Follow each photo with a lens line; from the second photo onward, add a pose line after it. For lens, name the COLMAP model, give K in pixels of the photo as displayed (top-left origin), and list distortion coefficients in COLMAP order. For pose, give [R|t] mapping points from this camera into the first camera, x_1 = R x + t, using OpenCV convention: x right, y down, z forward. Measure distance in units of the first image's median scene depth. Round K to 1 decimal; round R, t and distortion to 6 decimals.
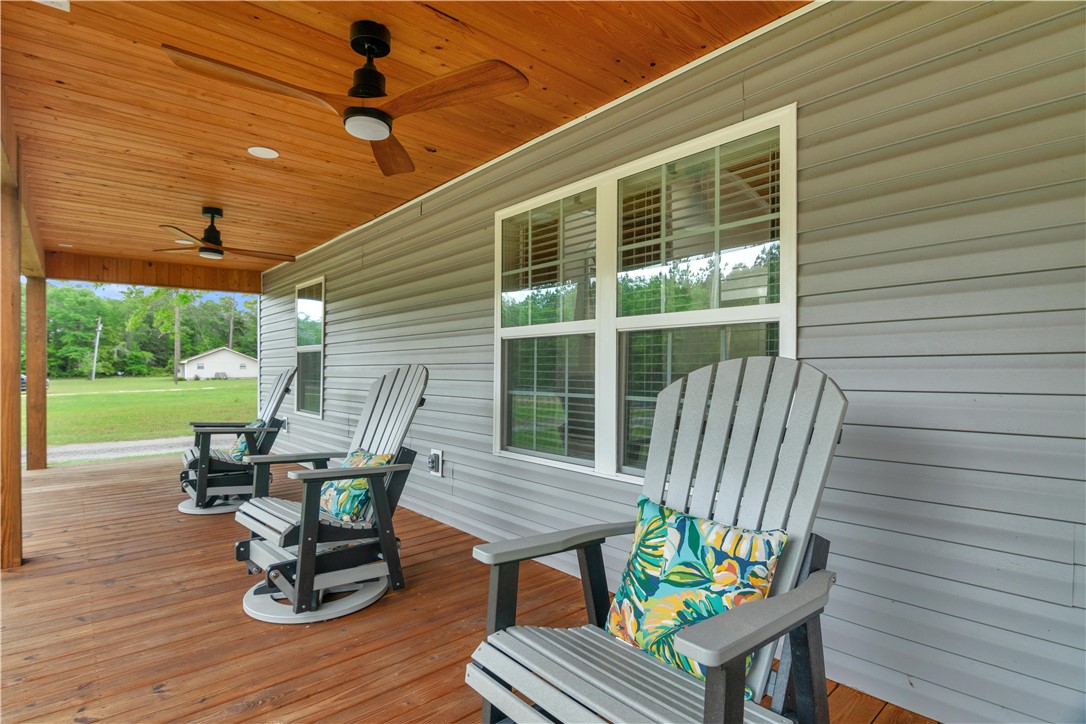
lens RADIAL K [[550.5, 0, 543.0], [0, 550.5, 373.1], [0, 0, 1]] dist [-0.022642, -0.000456]
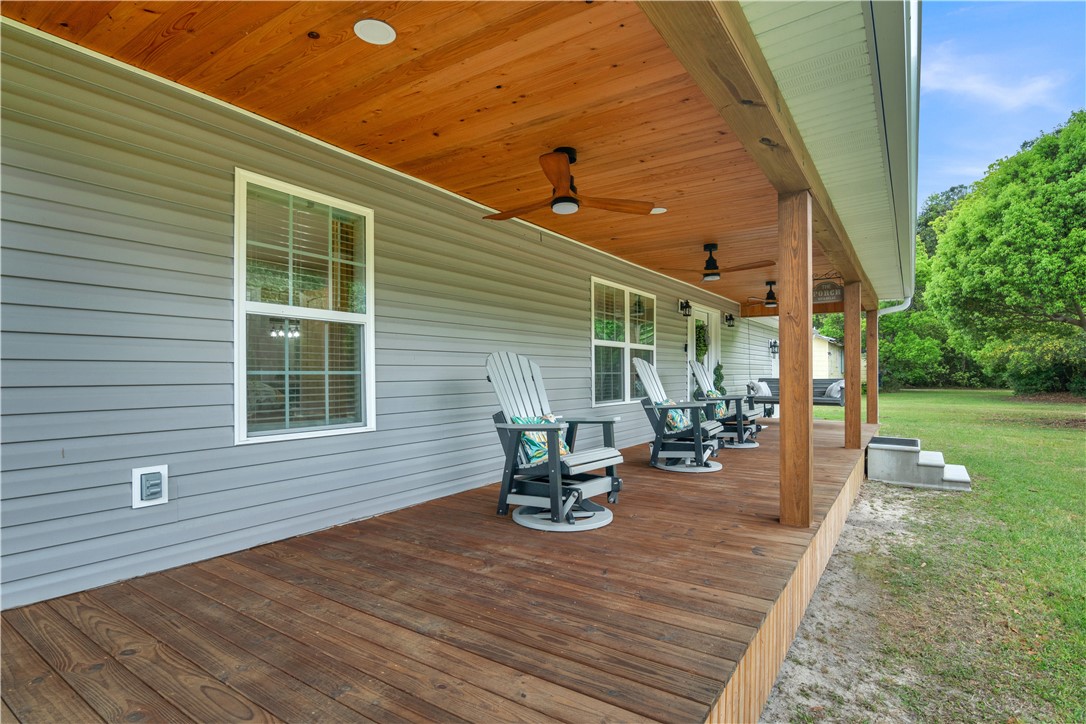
lens RADIAL K [[550.5, 0, 543.0], [0, 550.5, 373.1], [0, 0, 1]] dist [-0.022642, -0.000456]
pose [[-0.258874, -0.004463, 0.965901, -1.819080], [0.000646, 0.999988, 0.004793, 0.024313], [-0.965911, 0.001865, -0.258868, 1.626626]]
